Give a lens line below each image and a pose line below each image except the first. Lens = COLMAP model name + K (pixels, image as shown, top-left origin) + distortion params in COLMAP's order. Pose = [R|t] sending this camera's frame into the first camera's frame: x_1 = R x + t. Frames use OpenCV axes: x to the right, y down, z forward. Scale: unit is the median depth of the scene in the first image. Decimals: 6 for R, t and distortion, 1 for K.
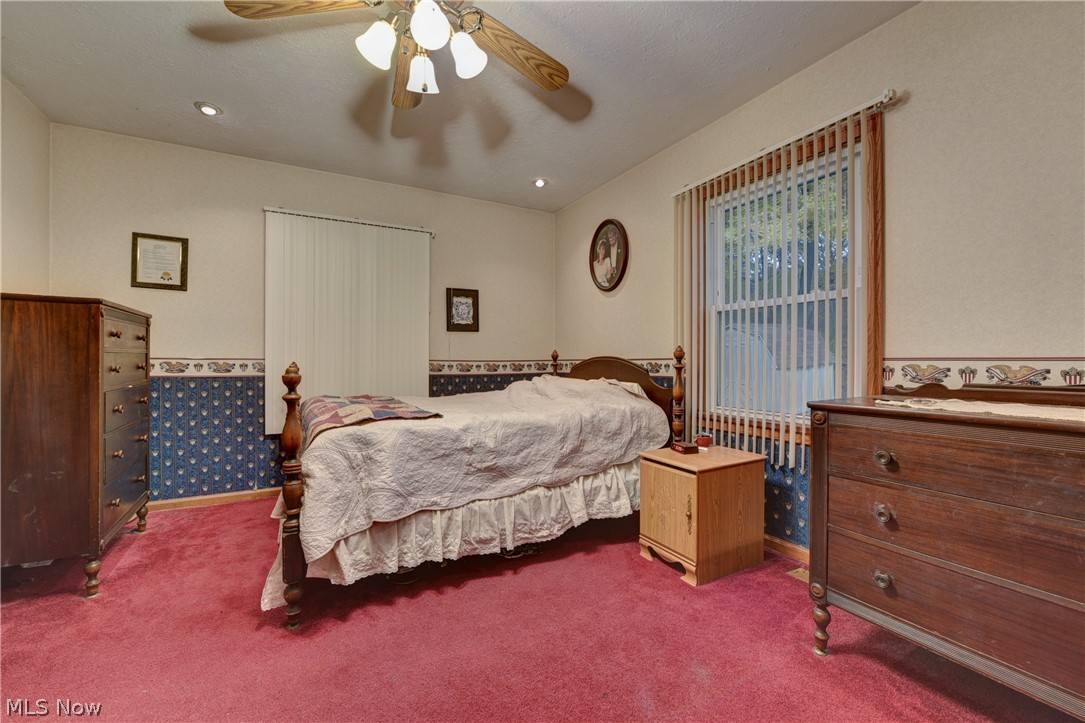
lens RADIAL K [[448.4, 0, 535.0], [0, 448.4, 362.6], [0, 0, 1]] dist [-0.015084, -0.000540]
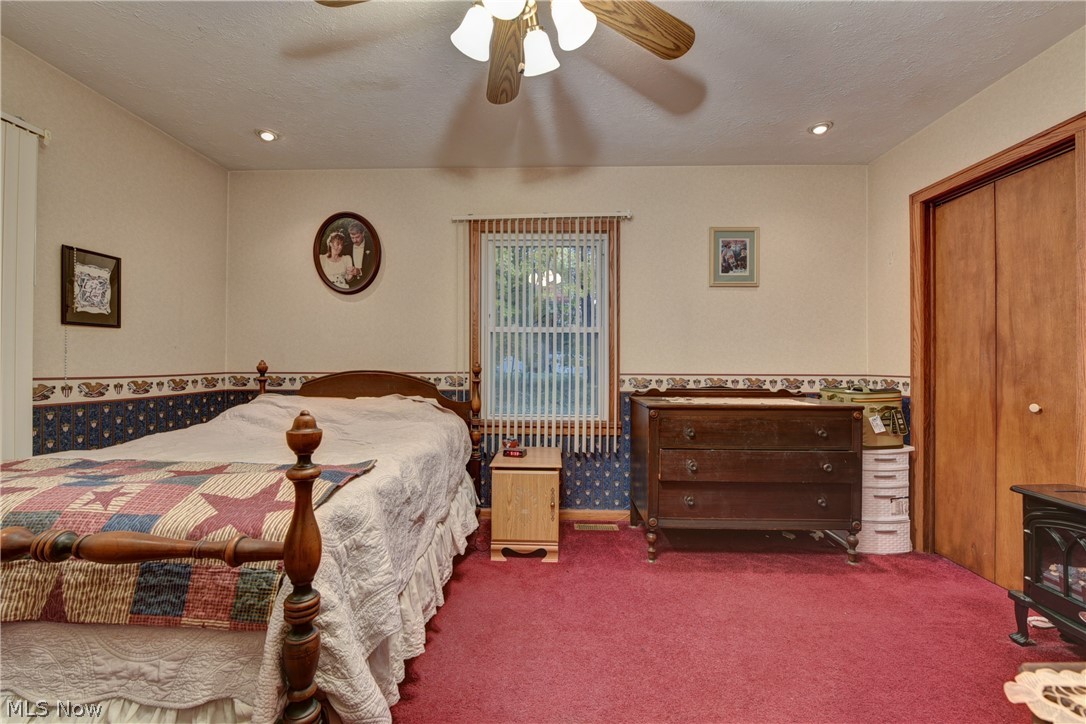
lens RADIAL K [[457.6, 0, 542.7], [0, 457.6, 357.2], [0, 0, 1]] dist [0.000511, 0.000050]
pose [[0.478500, 0.011635, 0.878010, -0.443616], [-0.002000, 0.999924, -0.012160, -0.027034], [-0.878085, 0.004062, 0.478487, 0.245632]]
